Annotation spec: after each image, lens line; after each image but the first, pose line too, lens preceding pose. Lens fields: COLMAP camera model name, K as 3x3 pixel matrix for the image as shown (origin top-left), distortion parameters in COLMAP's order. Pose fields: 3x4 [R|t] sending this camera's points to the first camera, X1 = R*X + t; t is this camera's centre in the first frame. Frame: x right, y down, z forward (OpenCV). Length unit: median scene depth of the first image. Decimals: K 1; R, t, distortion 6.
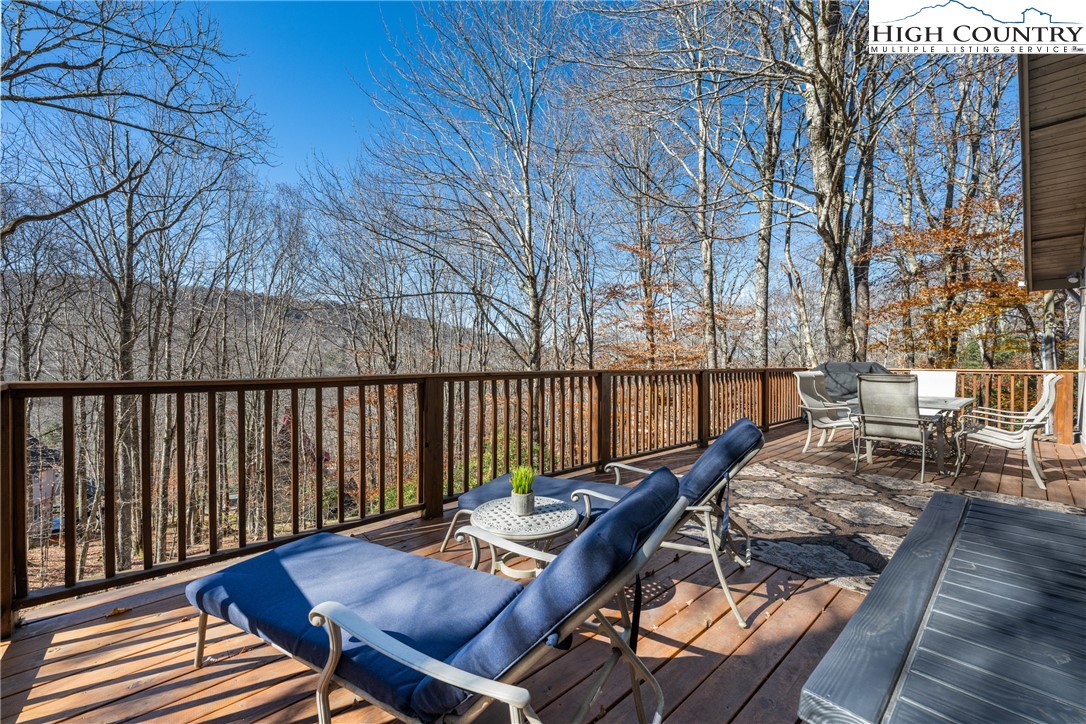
lens RADIAL K [[432.6, 0, 543.1], [0, 432.6, 360.8], [0, 0, 1]] dist [-0.000389, -0.000654]
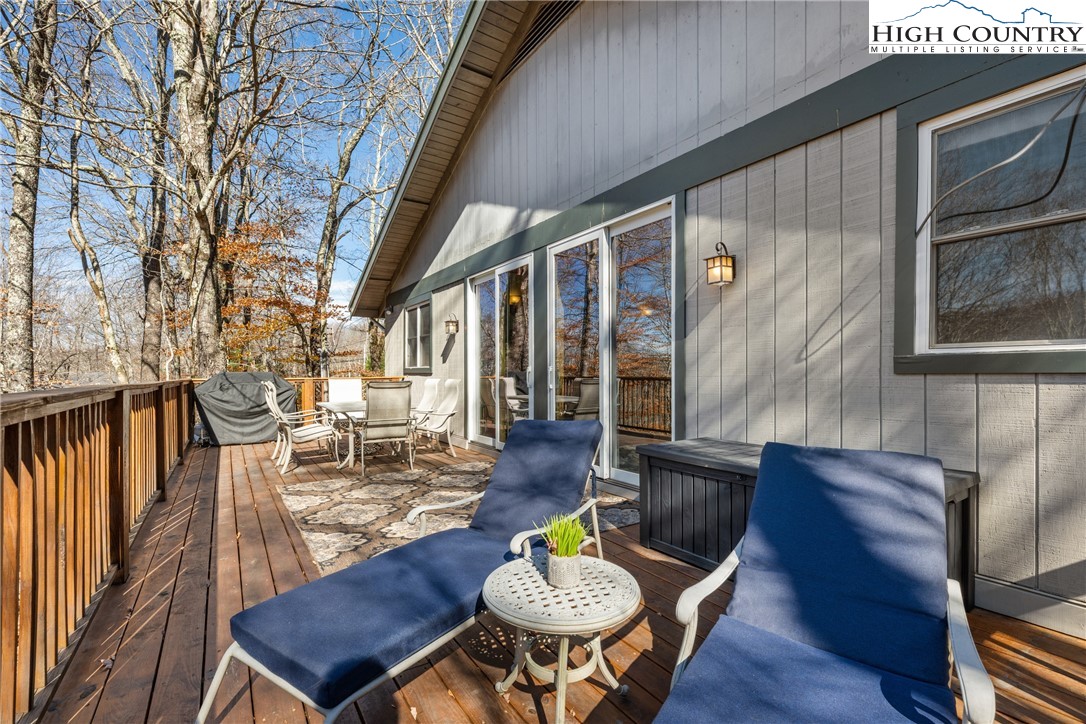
lens RADIAL K [[473.7, 0, 554.2], [0, 473.7, 376.6], [0, 0, 1]] dist [-0.001973, -0.000100]
pose [[0.121637, -0.010221, 0.992522, -0.175970], [0.002841, 0.999946, 0.009950, 0.004008], [-0.992571, 0.001610, 0.121659, 0.208384]]
